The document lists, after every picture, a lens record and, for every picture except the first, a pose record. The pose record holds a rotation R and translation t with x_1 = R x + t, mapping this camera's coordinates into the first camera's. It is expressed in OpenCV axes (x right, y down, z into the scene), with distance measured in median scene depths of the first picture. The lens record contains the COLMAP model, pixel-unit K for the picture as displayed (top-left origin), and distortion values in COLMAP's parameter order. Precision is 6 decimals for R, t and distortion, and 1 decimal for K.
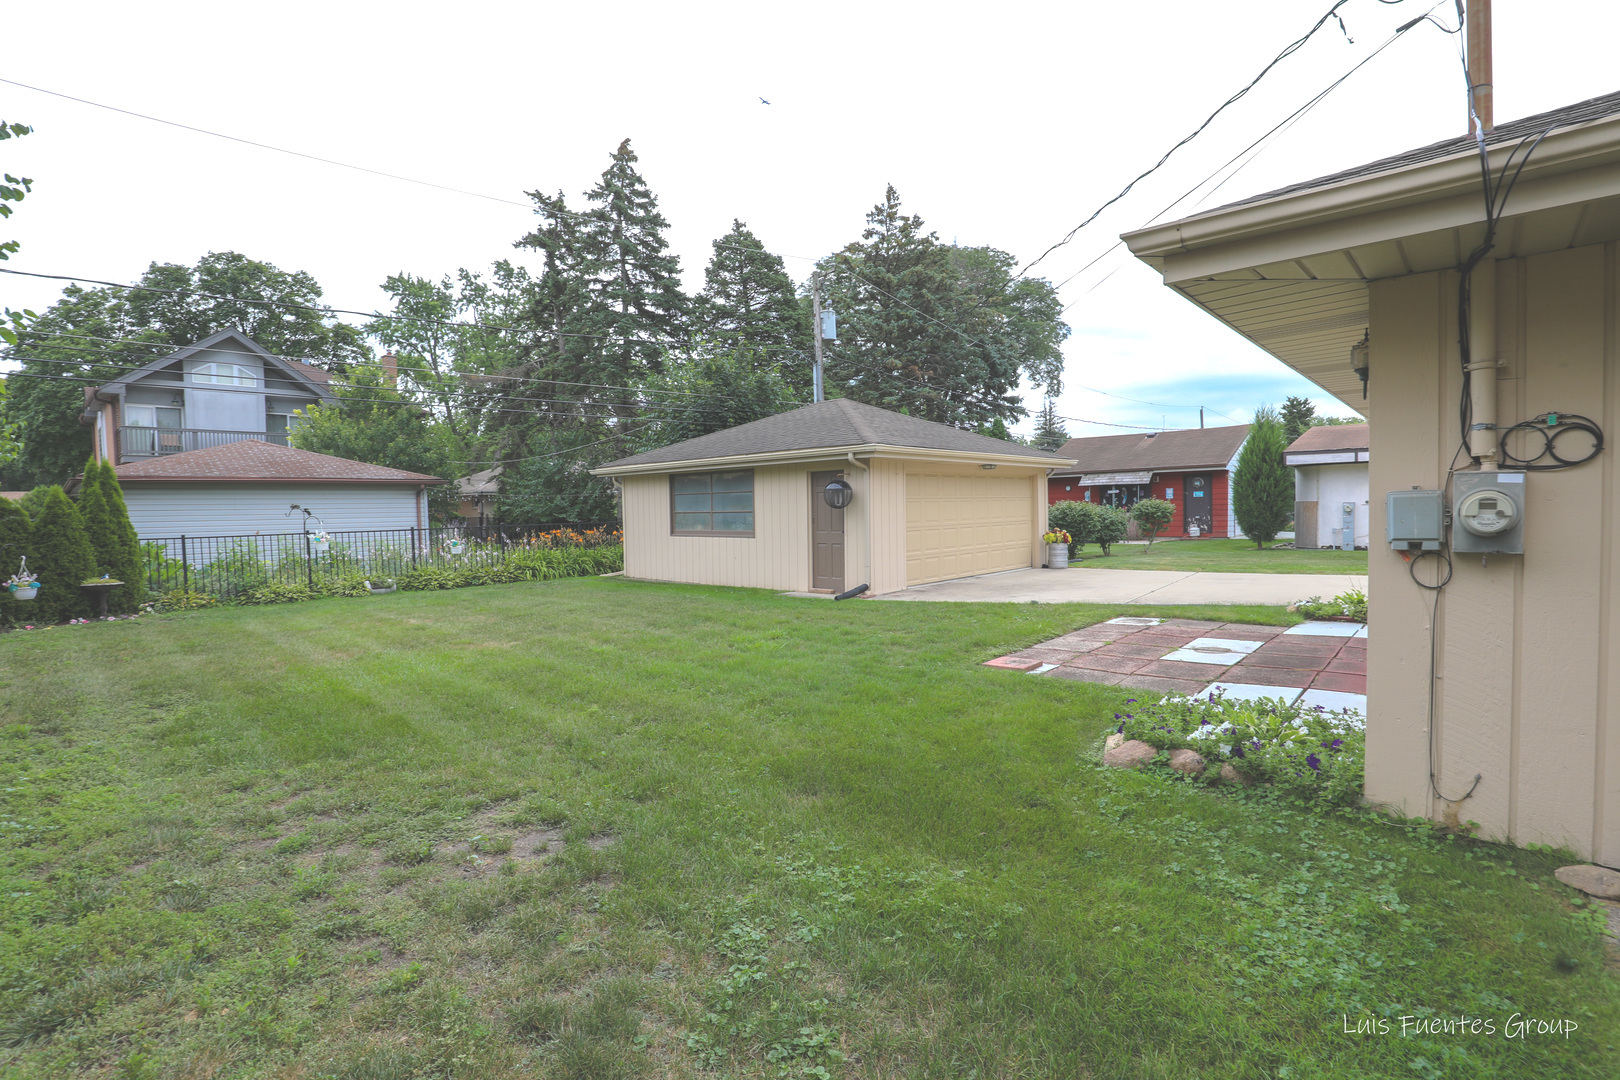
lens RADIAL K [[742.7, 0, 809.4], [0, 742.7, 532.8], [0, 0, 1]] dist [-0.041976, 0.010649]
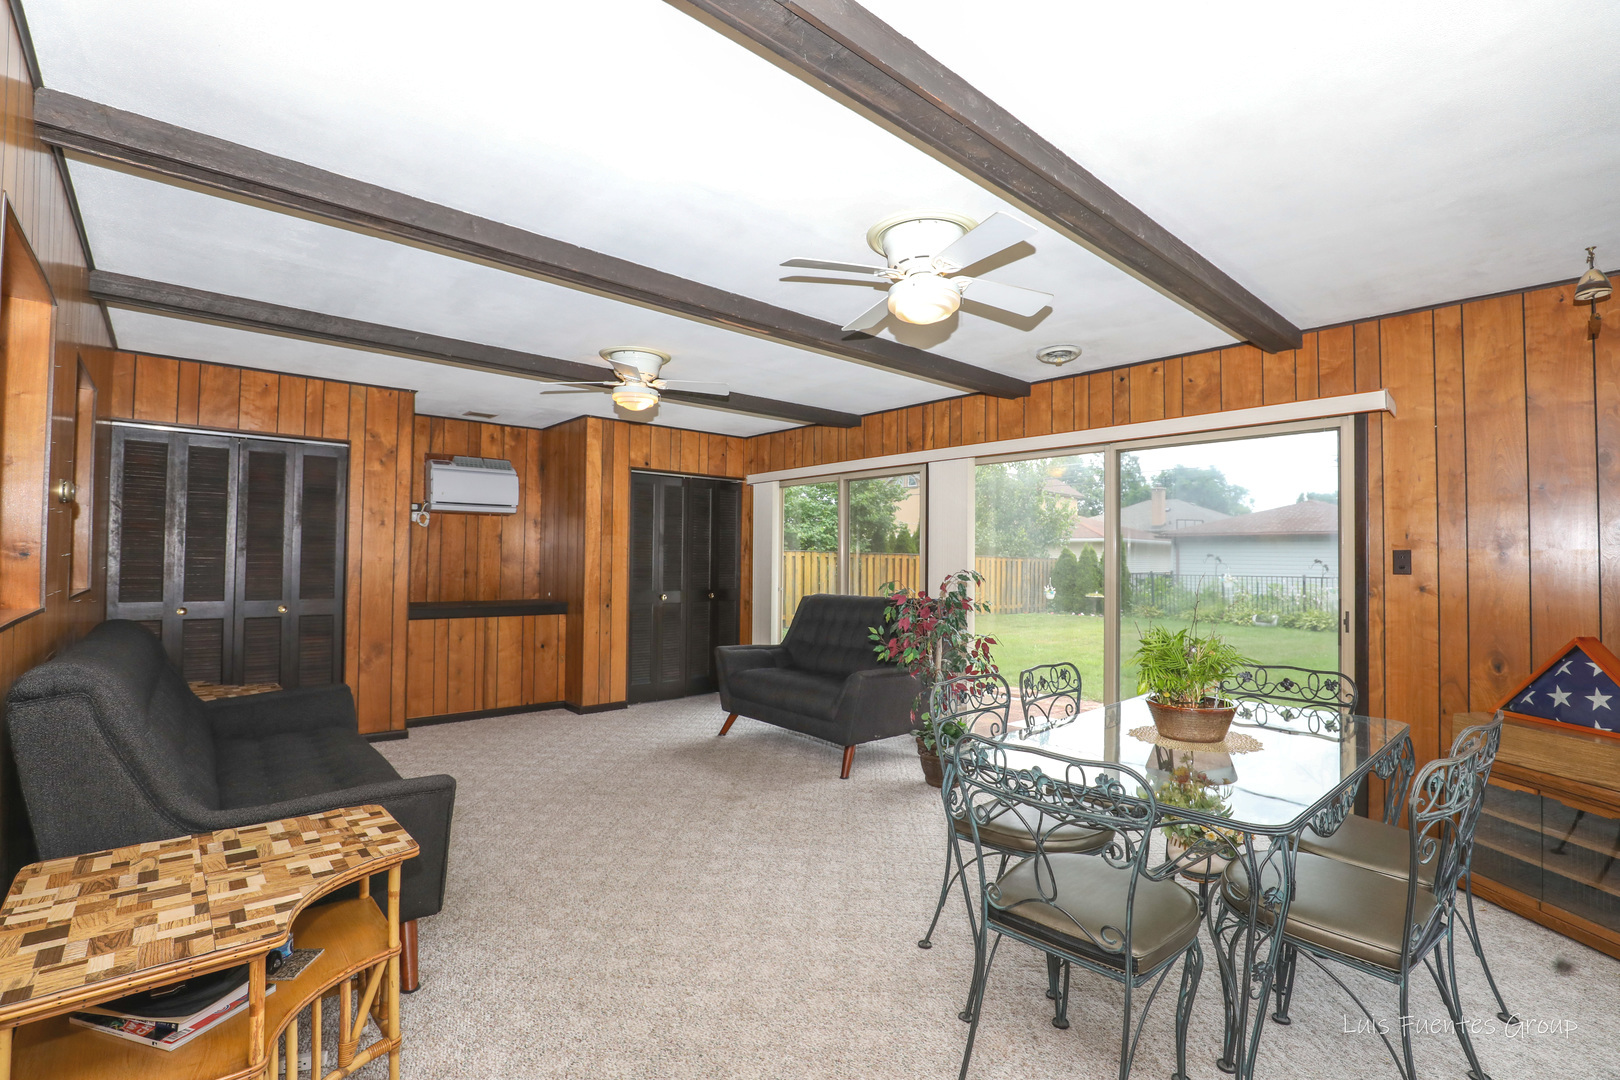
lens RADIAL K [[739.5, 0, 810.0], [0, 739.5, 540.0], [0, 0, 1]] dist [-0.042025, 0.009983]
pose [[-0.097080, -0.003763, -0.995269, 0.638078], [-0.040935, 0.999162, 0.000215, -0.028582], [0.994434, 0.040763, -0.097153, 0.316061]]
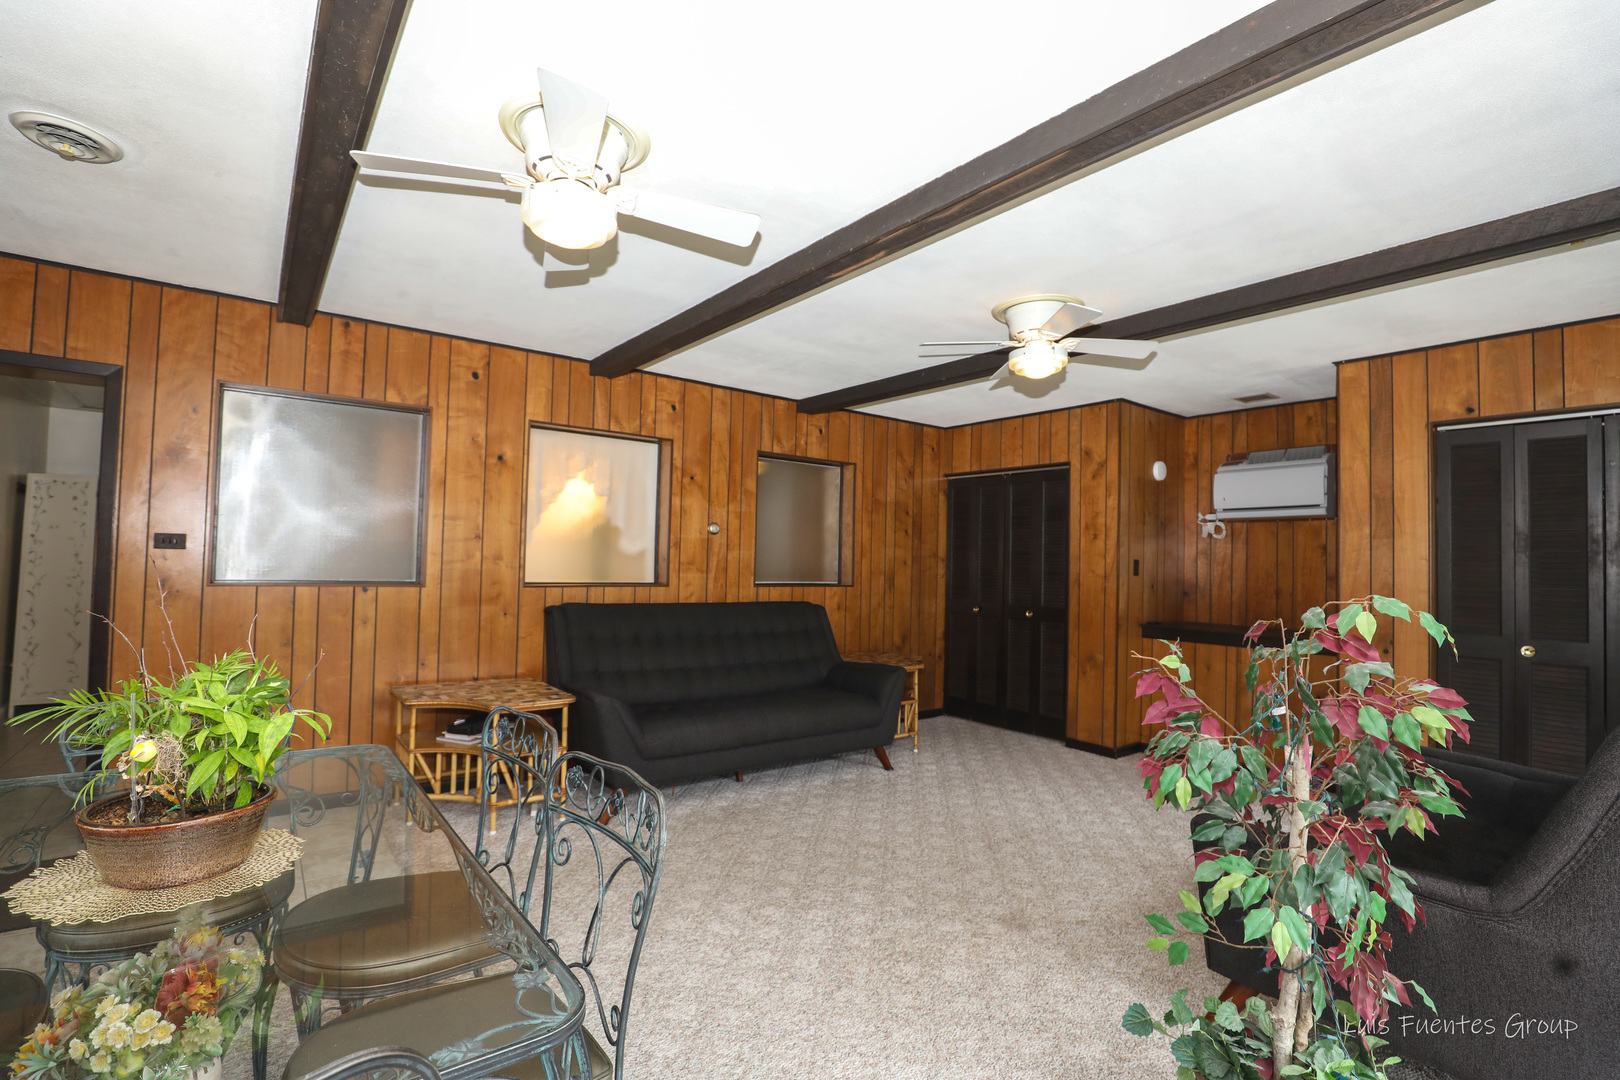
lens RADIAL K [[739.5, 0, 810.0], [0, 739.5, 540.0], [0, 0, 1]] dist [-0.042025, 0.009983]
pose [[-0.985260, 0.006861, 0.170924, 0.414159], [0.006307, 0.999973, -0.003784, -0.026627], [-0.170945, -0.002650, -0.985277, 0.438402]]
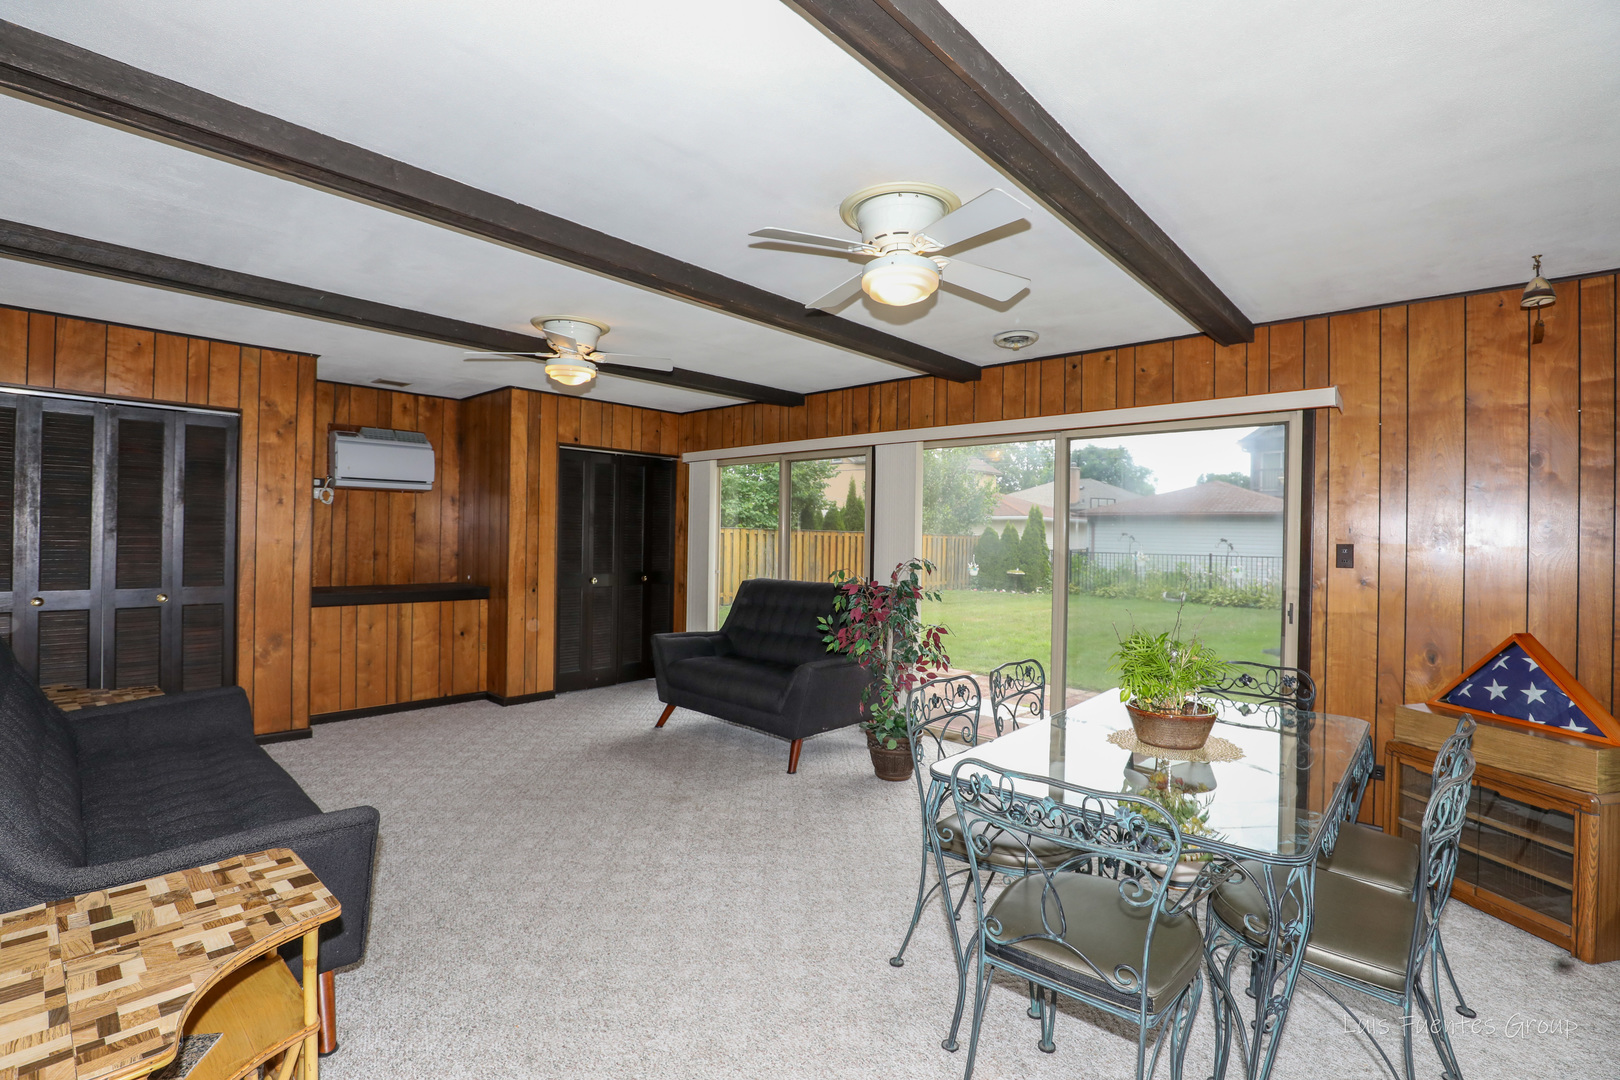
lens RADIAL K [[739.5, 0, 810.2], [0, 739.5, 532.0], [0, 0, 1]] dist [-0.042704, 0.010275]
pose [[0.008813, 0.021136, -0.999738, 0.626879], [-0.050327, 0.998519, 0.020667, -0.032633], [0.998694, 0.050131, 0.009863, 0.305754]]
